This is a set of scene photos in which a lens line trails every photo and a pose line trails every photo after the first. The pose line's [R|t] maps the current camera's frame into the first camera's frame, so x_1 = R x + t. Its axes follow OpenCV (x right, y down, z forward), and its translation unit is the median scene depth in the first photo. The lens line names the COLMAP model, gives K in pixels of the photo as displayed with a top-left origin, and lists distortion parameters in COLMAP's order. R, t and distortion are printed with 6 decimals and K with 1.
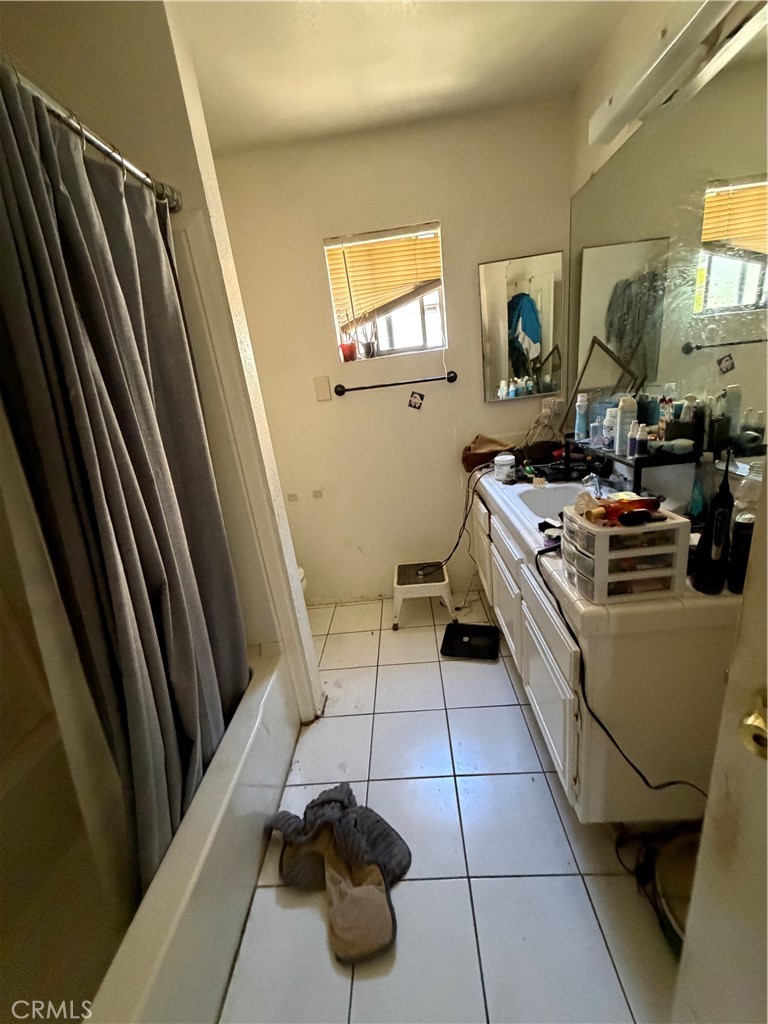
lens RADIAL K [[409.7, 0, 386.3], [0, 409.7, 511.5], [0, 0, 1]] dist [-0.001121, 0.001037]
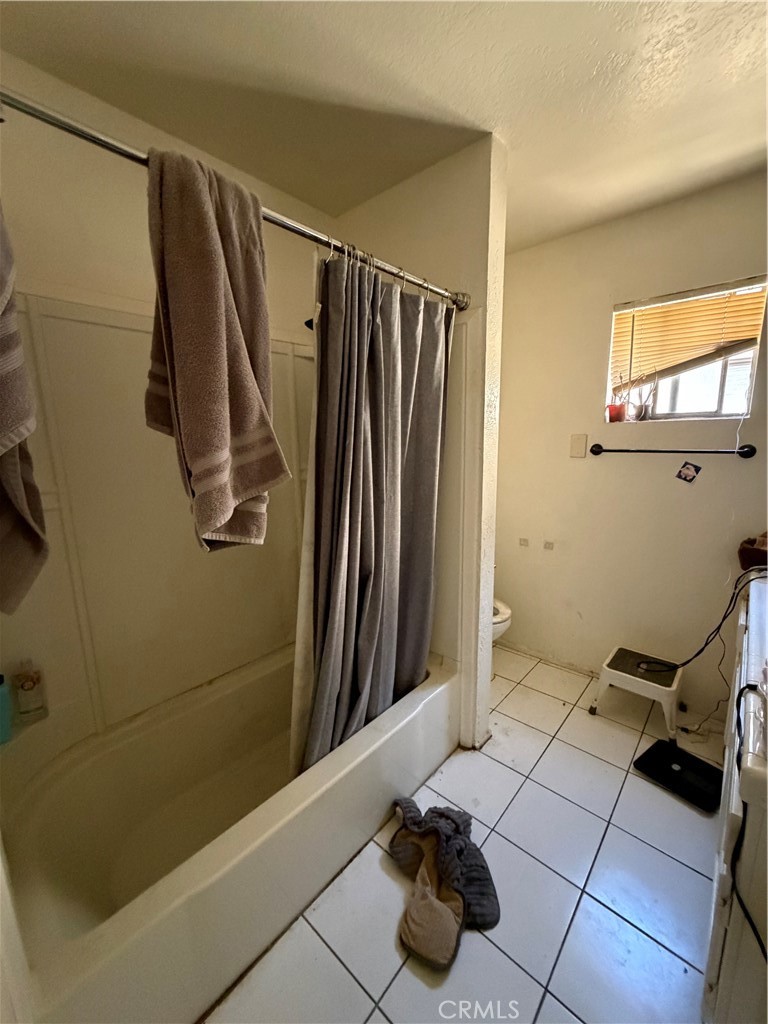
lens RADIAL K [[409.7, 0, 384.2], [0, 409.7, 512.2], [0, 0, 1]] dist [-0.001121, 0.001037]
pose [[0.765626, 0.220704, -0.604241, 0.137764], [-0.271544, 0.962397, 0.007454, -0.022937], [0.583165, 0.158371, 0.796767, -0.061755]]
